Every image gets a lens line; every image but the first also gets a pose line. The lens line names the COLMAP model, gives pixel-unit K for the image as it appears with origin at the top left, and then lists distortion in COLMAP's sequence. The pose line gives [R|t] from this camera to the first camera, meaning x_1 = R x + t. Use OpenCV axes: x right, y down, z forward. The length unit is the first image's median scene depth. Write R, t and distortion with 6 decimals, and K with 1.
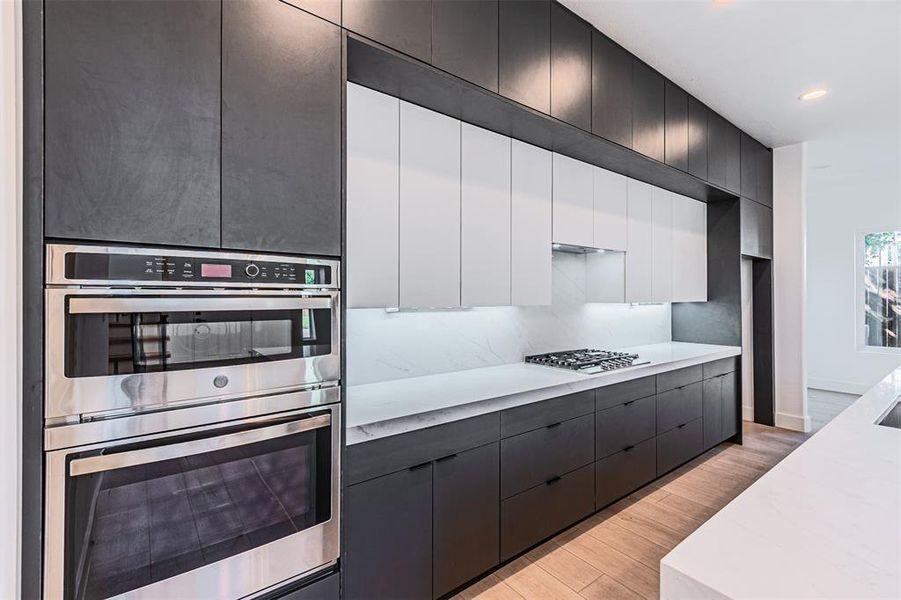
lens RADIAL K [[394.1, 0, 455.6], [0, 394.1, 289.7], [0, 0, 1]] dist [0.002519, 0.000267]
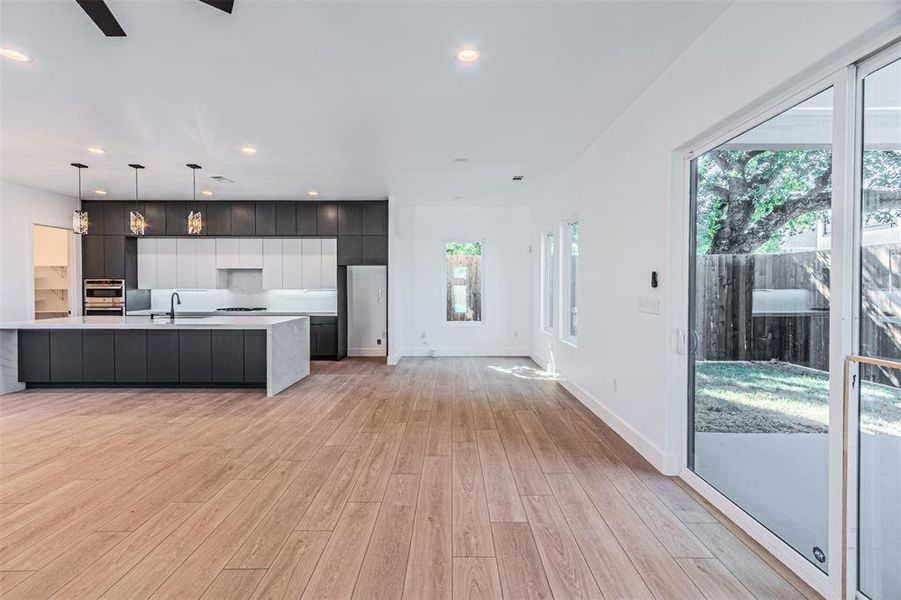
lens RADIAL K [[394.1, 0, 455.6], [0, 394.1, 289.7], [0, 0, 1]] dist [0.002519, 0.000267]
pose [[0.797369, 0.001084, -0.603492, 7.503221], [0.012152, 0.999767, 0.017852, 0.024463], [0.603370, -0.021568, 0.797170, -0.630399]]
